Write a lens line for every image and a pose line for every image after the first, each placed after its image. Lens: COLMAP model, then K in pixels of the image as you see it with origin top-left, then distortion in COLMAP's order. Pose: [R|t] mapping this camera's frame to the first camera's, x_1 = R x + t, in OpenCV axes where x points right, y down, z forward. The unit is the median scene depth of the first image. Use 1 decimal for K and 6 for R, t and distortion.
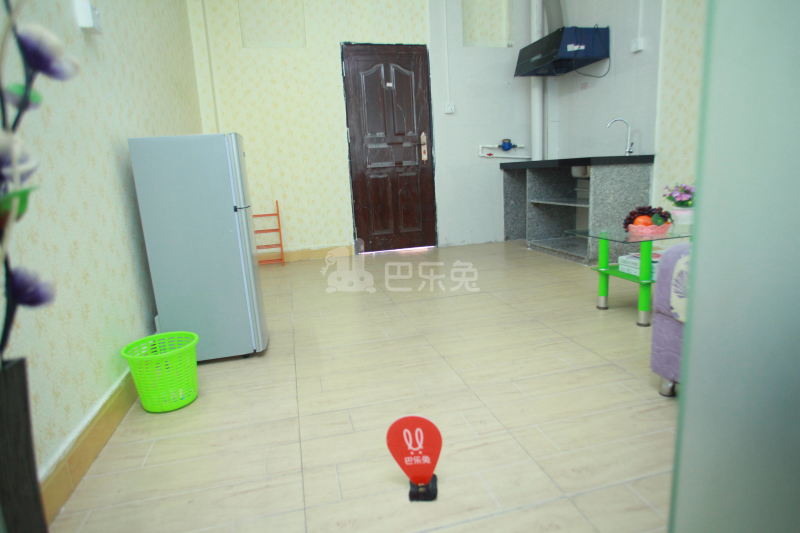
lens RADIAL K [[459.6, 0, 400.0], [0, 459.6, 266.5], [0, 0, 1]] dist [-0.000248, -0.000038]
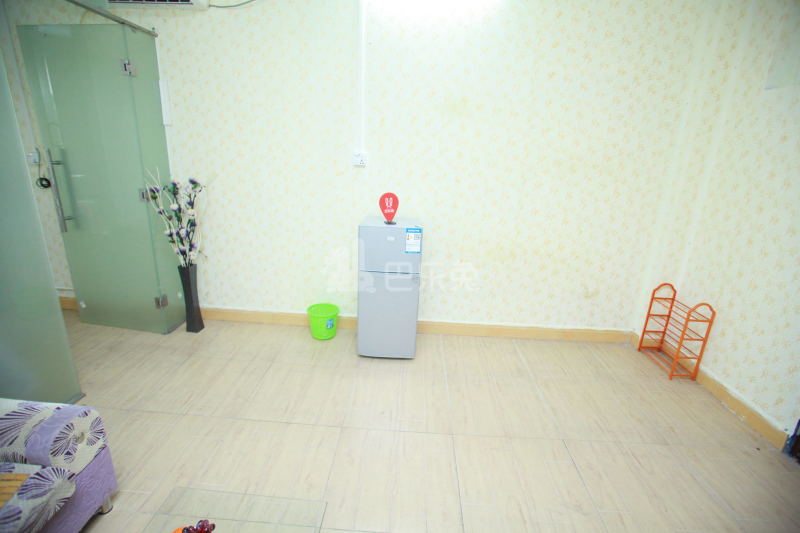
lens RADIAL K [[389.8, 0, 401.6], [0, 389.8, 269.3], [0, 0, 1]] dist [-0.085659, 0.044146]
pose [[-0.282080, 0.330778, -0.900565, 0.376225], [-0.221382, 0.890909, 0.396574, -0.311365], [0.933499, 0.311234, -0.178079, 0.617509]]
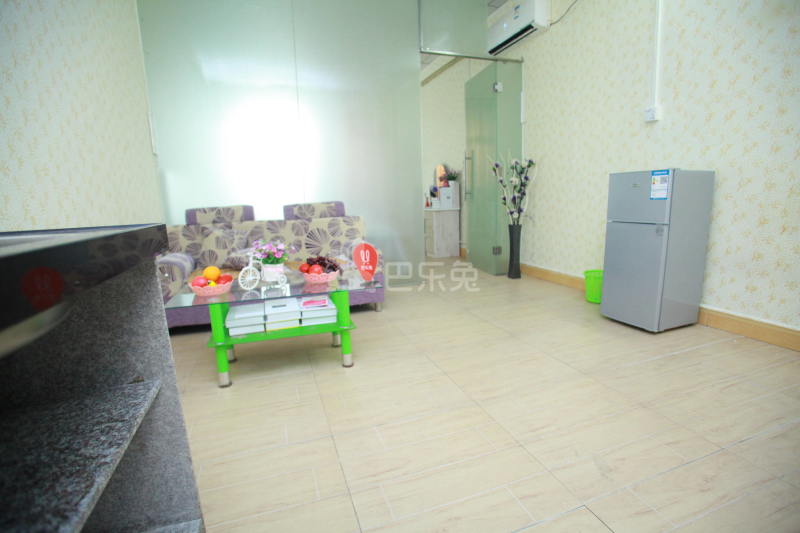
lens RADIAL K [[389.8, 0, 401.6], [0, 389.8, 269.3], [0, 0, 1]] dist [-0.085659, 0.044146]
pose [[-0.991224, 0.108243, -0.075883, 0.212634], [0.071474, 0.921735, 0.381176, -0.231148], [0.111204, 0.372407, -0.921383, 0.978480]]
